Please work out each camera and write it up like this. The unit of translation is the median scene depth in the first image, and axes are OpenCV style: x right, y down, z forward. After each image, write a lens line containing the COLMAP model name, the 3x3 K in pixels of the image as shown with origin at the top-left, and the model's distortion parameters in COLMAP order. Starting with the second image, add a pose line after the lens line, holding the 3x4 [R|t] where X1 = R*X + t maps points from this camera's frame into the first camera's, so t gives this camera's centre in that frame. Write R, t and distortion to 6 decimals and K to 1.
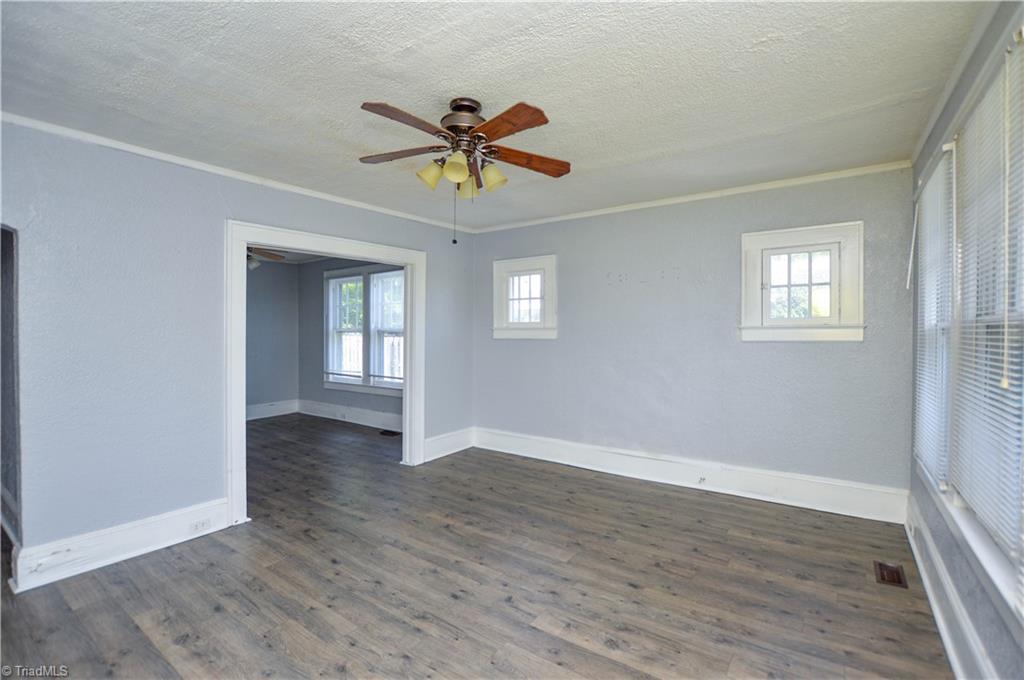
lens RADIAL K [[463.4, 0, 512.0], [0, 463.4, 340.0], [0, 0, 1]] dist [-0.029883, 0.000766]
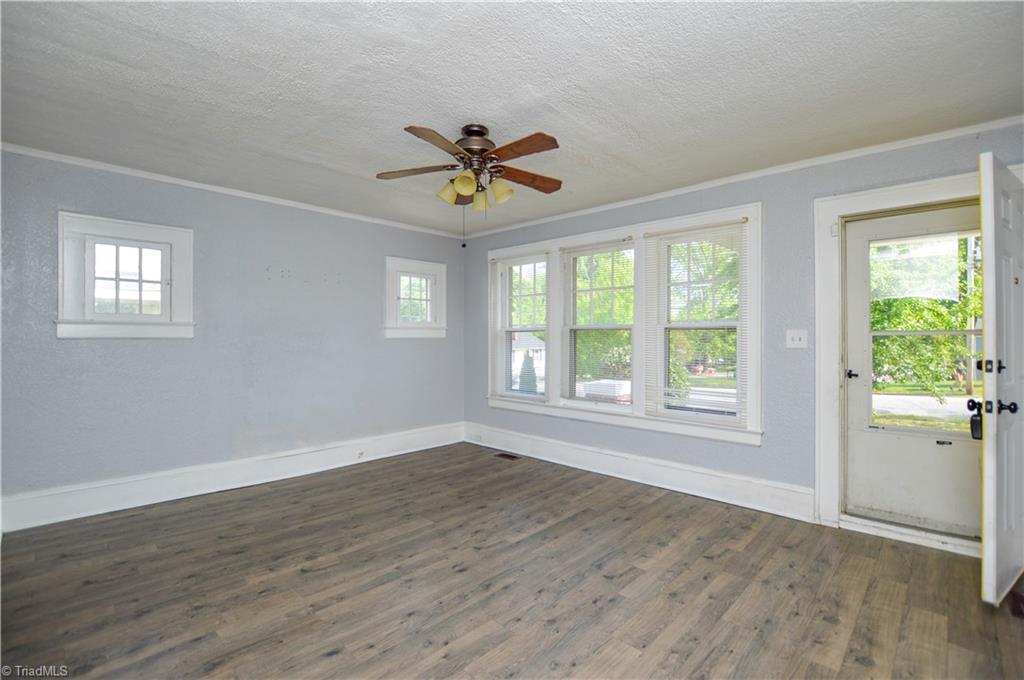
lens RADIAL K [[463.4, 0, 512.0], [0, 463.4, 340.0], [0, 0, 1]] dist [-0.029883, 0.000766]
pose [[0.147246, -0.007376, 0.989072, -1.019199], [0.012048, 0.999911, 0.005663, 0.005970], [-0.989027, 0.011082, 0.147322, 0.616360]]
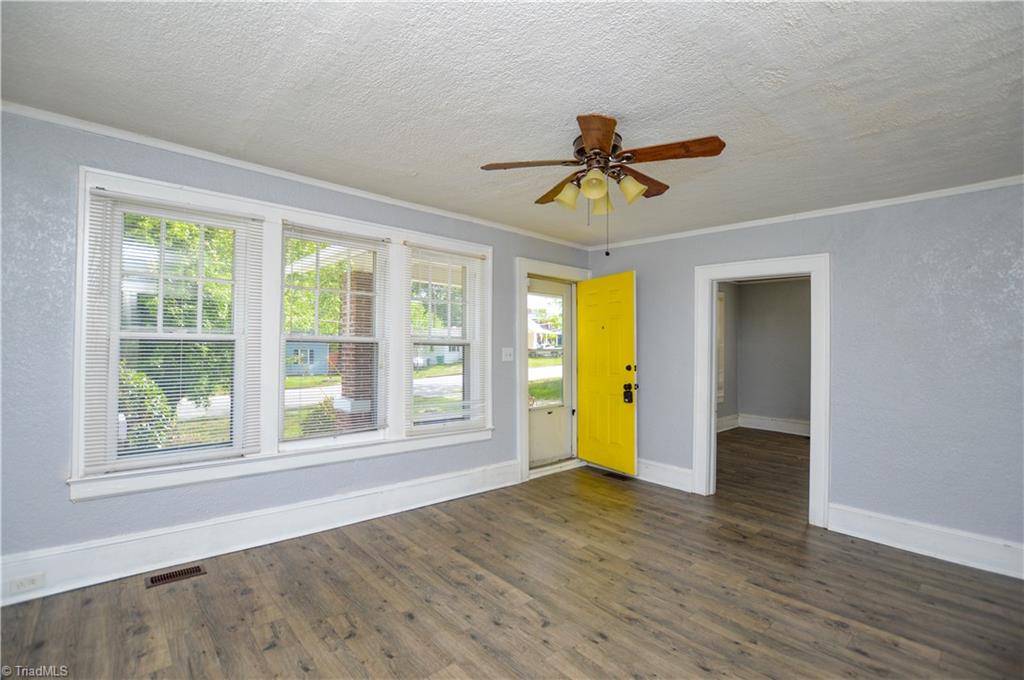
lens RADIAL K [[463.4, 0, 512.0], [0, 463.4, 340.0], [0, 0, 1]] dist [-0.029883, 0.000766]
pose [[-0.974702, -0.010807, 0.223245, -0.124632], [-0.012885, 0.999886, -0.007857, -0.021275], [-0.223135, -0.010534, -0.974731, 1.671386]]
